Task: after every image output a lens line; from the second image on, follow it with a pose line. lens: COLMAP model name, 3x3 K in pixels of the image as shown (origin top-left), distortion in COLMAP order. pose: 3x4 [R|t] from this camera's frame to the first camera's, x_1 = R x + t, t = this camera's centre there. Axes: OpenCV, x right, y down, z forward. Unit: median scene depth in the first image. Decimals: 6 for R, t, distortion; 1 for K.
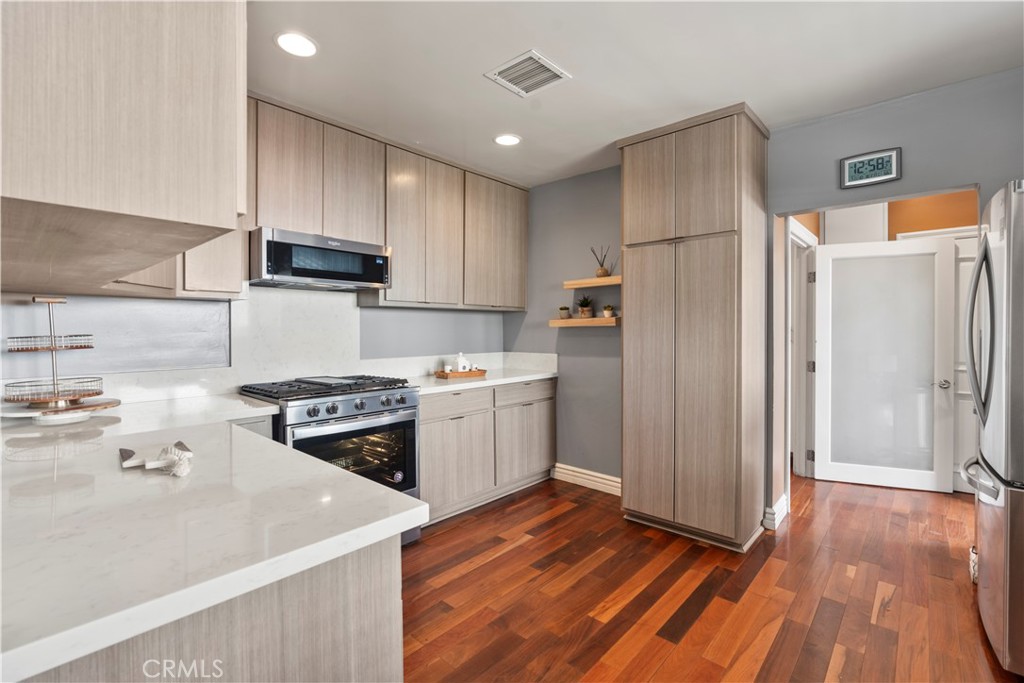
lens RADIAL K [[465.9, 0, 518.1], [0, 465.9, 334.3], [0, 0, 1]] dist [-0.002651, 0.001372]
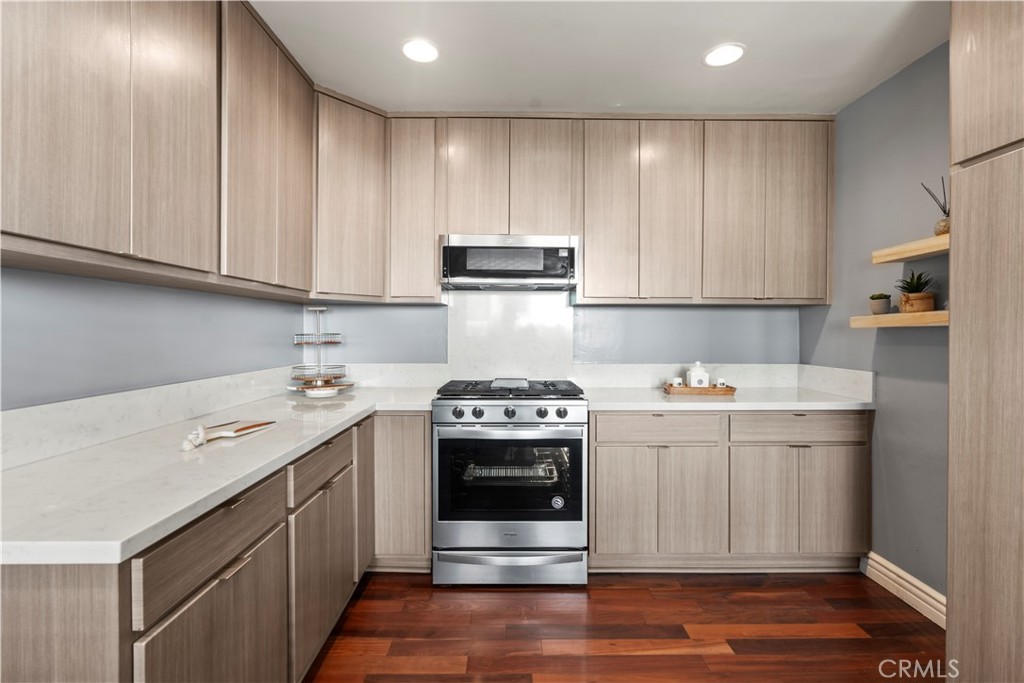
lens RADIAL K [[465.9, 0, 518.1], [0, 465.9, 334.3], [0, 0, 1]] dist [-0.002651, 0.001372]
pose [[0.671539, 0.009466, -0.740908, 0.248667], [-0.012250, 0.999924, 0.001672, -0.003119], [0.740868, 0.007953, 0.671604, 0.279166]]
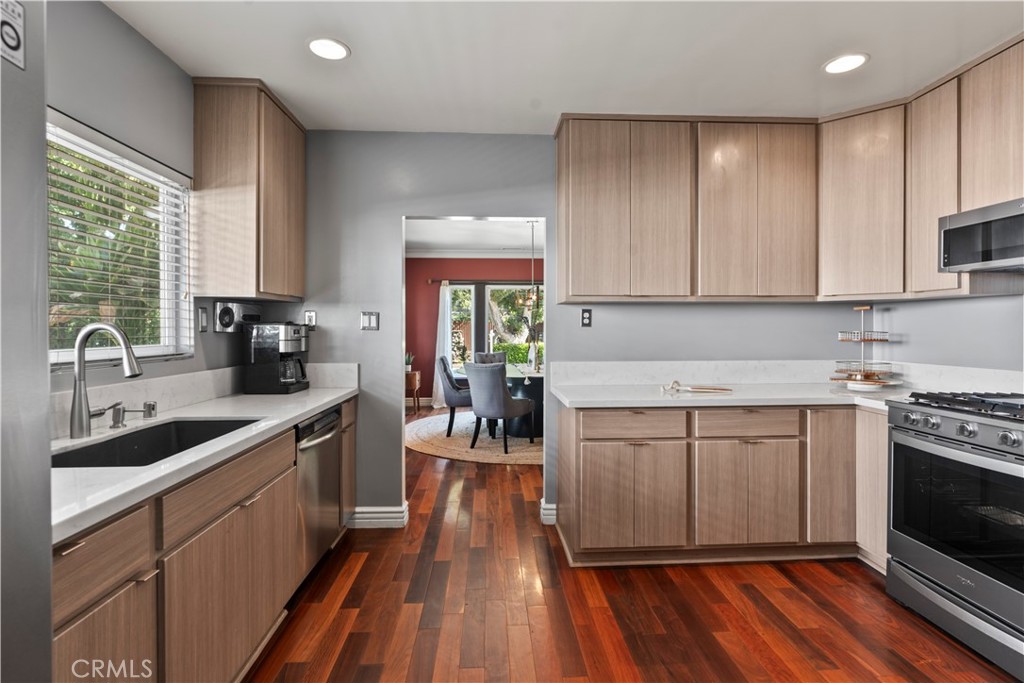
lens RADIAL K [[481.6, 0, 513.2], [0, 481.6, 336.0], [0, 0, 1]] dist [-0.003249, 0.000018]
pose [[-0.715077, 0.012730, -0.698930, 0.495270], [-0.004864, 0.999719, 0.023184, -0.007553], [0.699029, 0.019978, -0.714814, 0.734867]]
